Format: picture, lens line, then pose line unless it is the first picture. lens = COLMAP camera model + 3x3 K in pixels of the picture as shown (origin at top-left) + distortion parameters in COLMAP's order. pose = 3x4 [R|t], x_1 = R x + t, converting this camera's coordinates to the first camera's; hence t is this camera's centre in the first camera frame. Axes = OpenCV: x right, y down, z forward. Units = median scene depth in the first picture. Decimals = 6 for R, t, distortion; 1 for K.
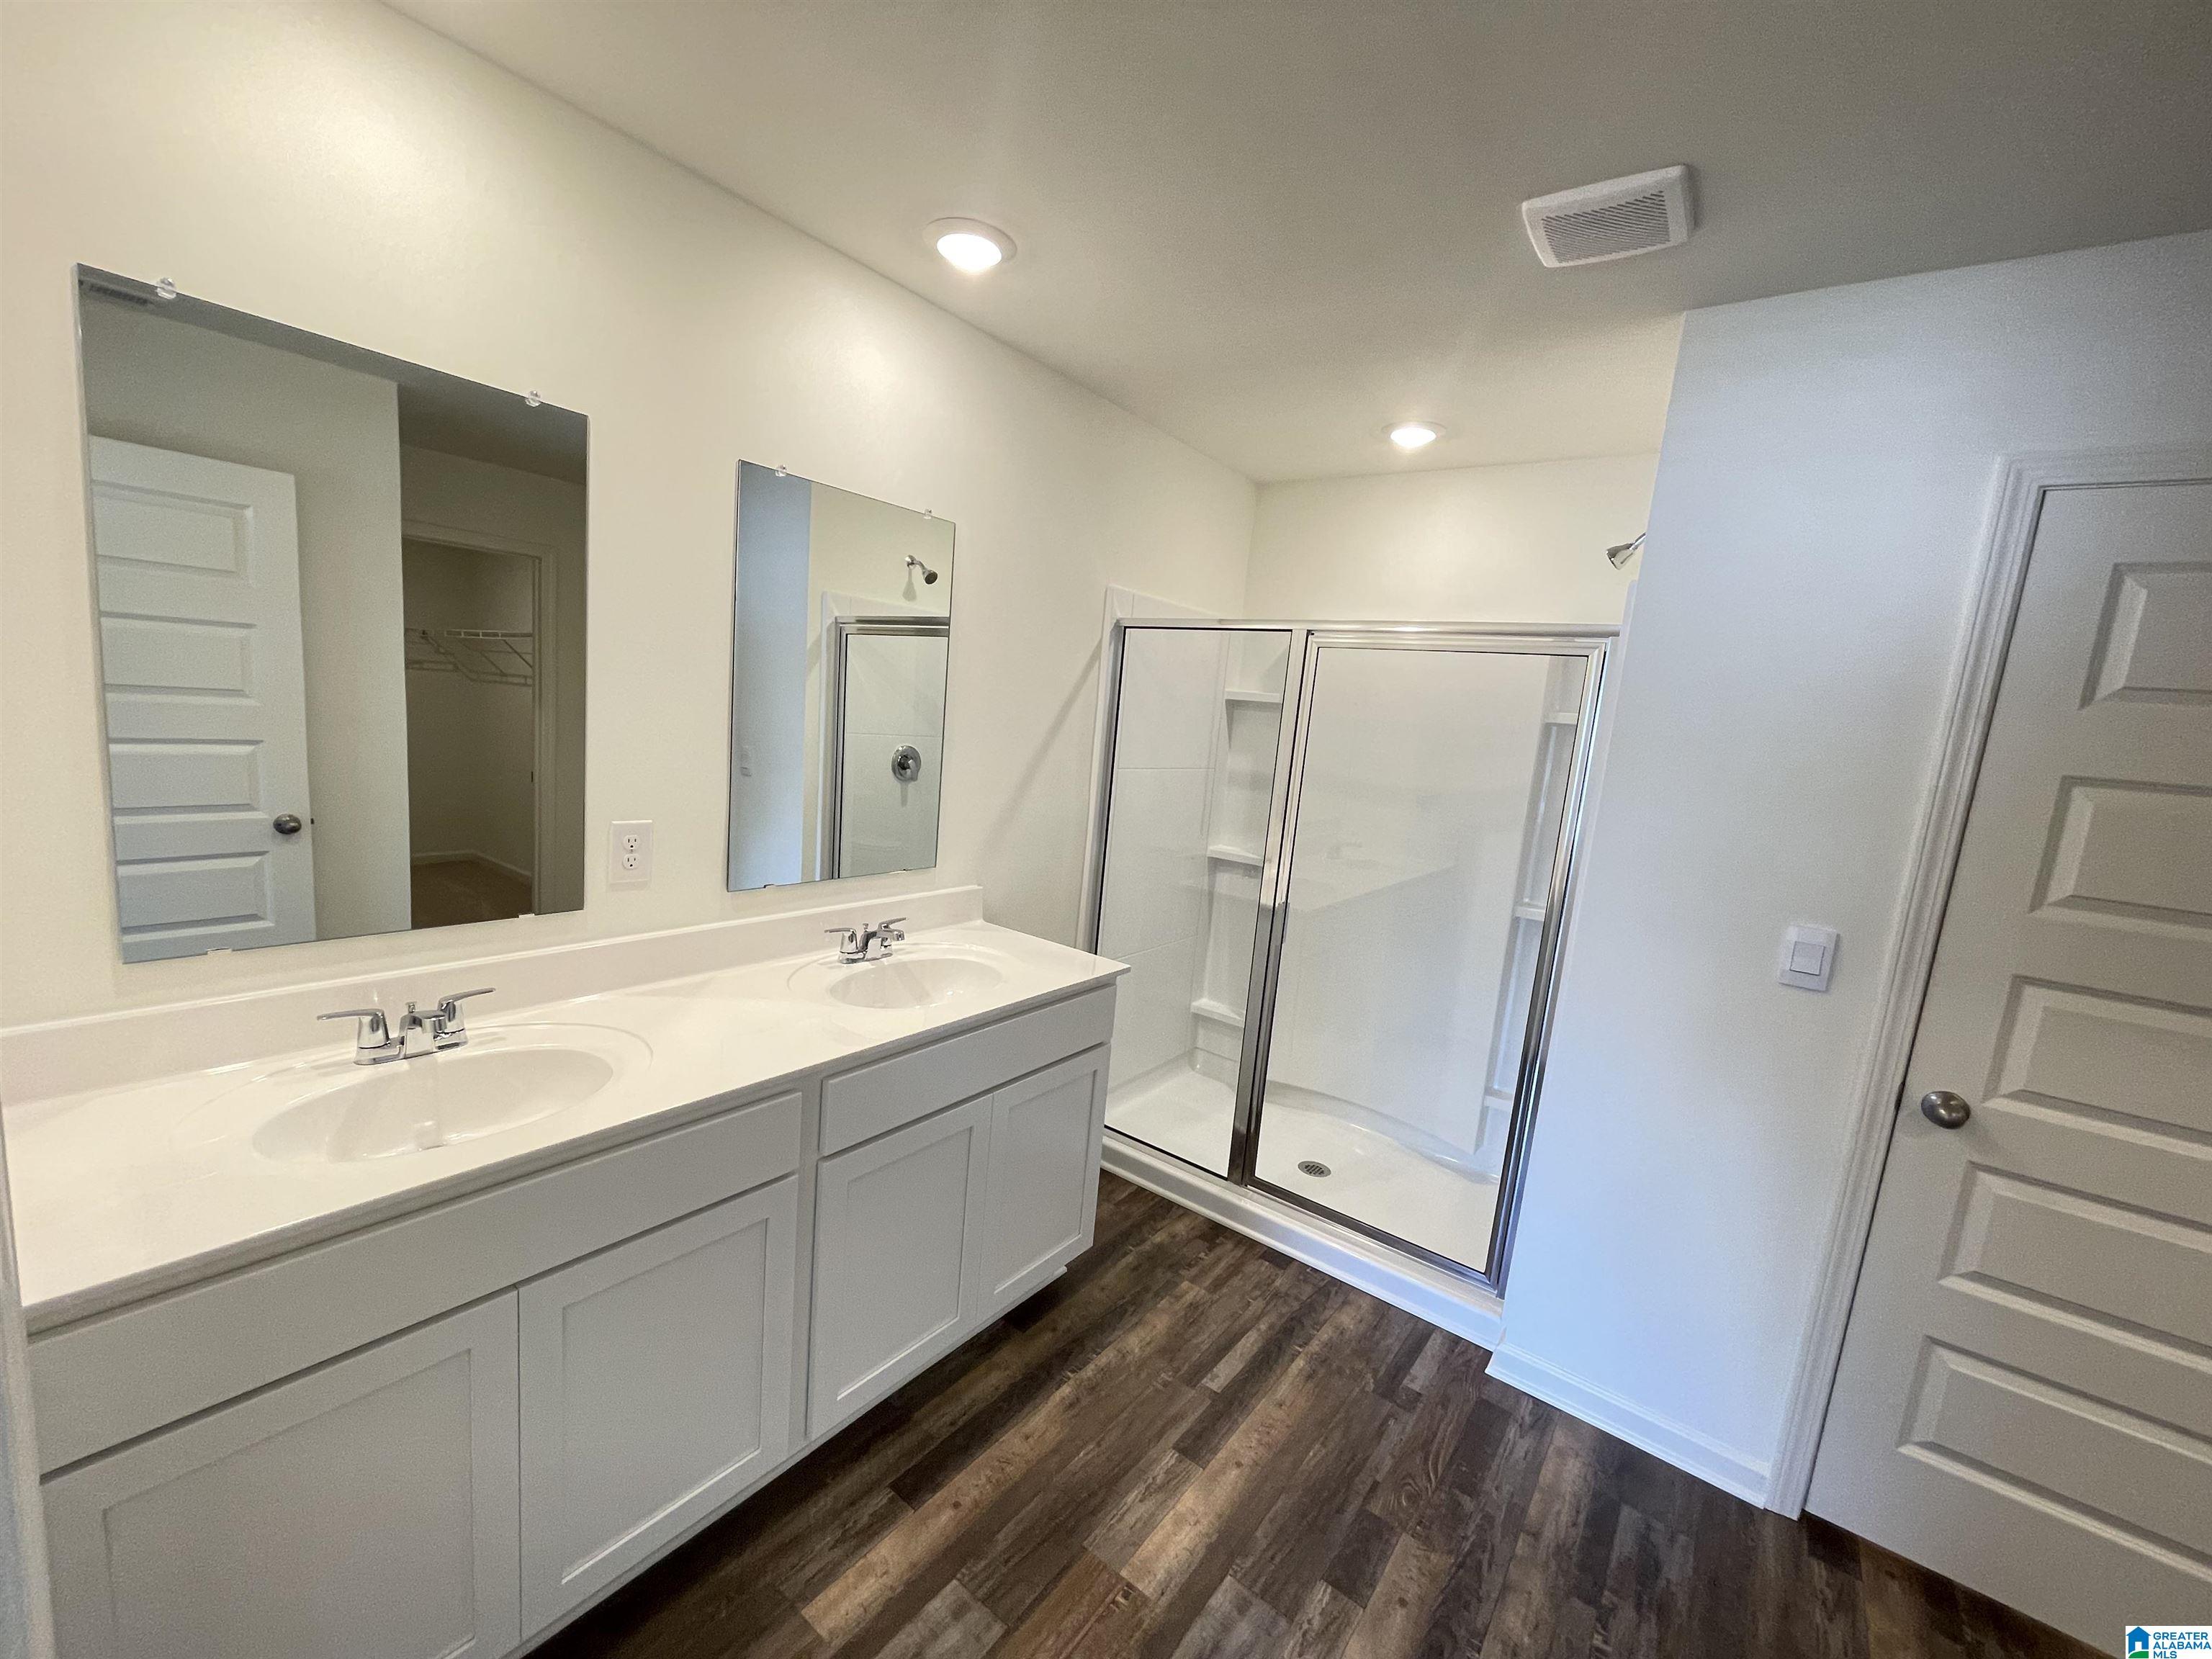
lens RADIAL K [[893.9, 0, 1096.0], [0, 893.9, 834.9], [0, 0, 1]] dist [-0.000283, 0.000463]
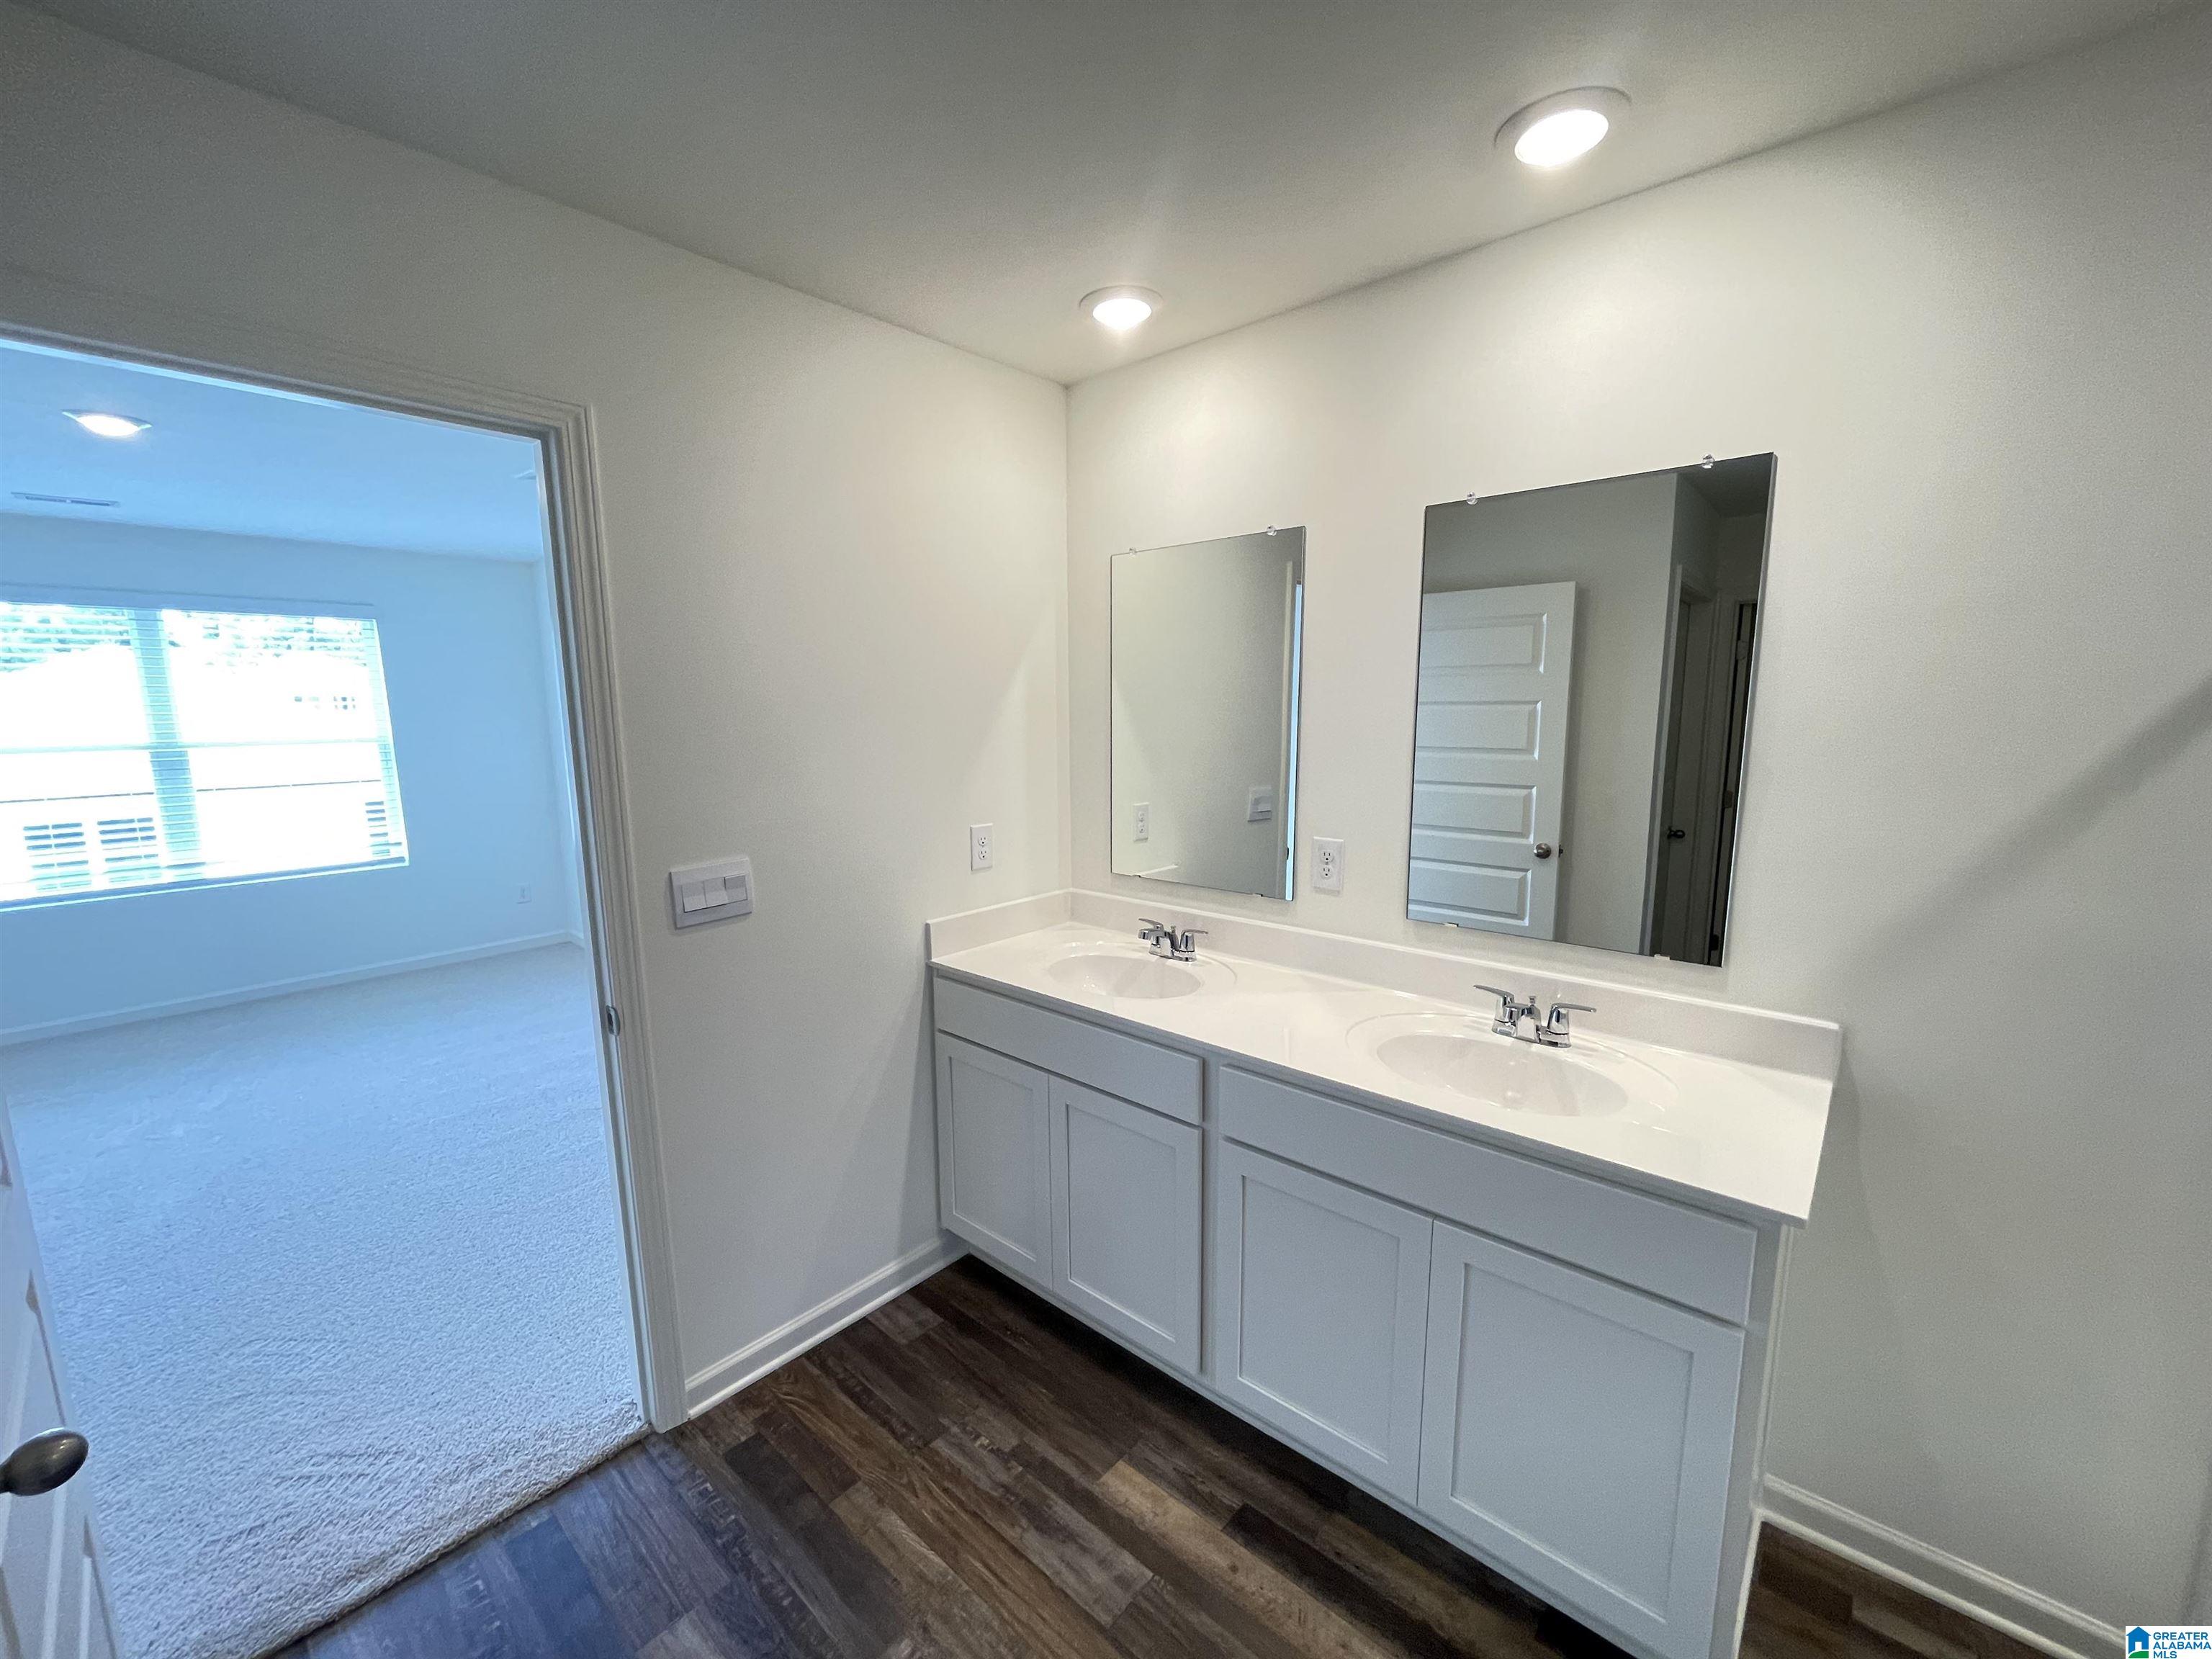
lens RADIAL K [[893.9, 0, 1113.6], [0, 893.9, 834.5], [0, 0, 1]] dist [-0.000283, 0.000463]
pose [[-0.064559, 0.060829, -0.996058, 0.416264], [-0.138596, 0.987920, 0.069315, -0.037415], [0.988243, 0.142525, -0.055348, 0.453329]]
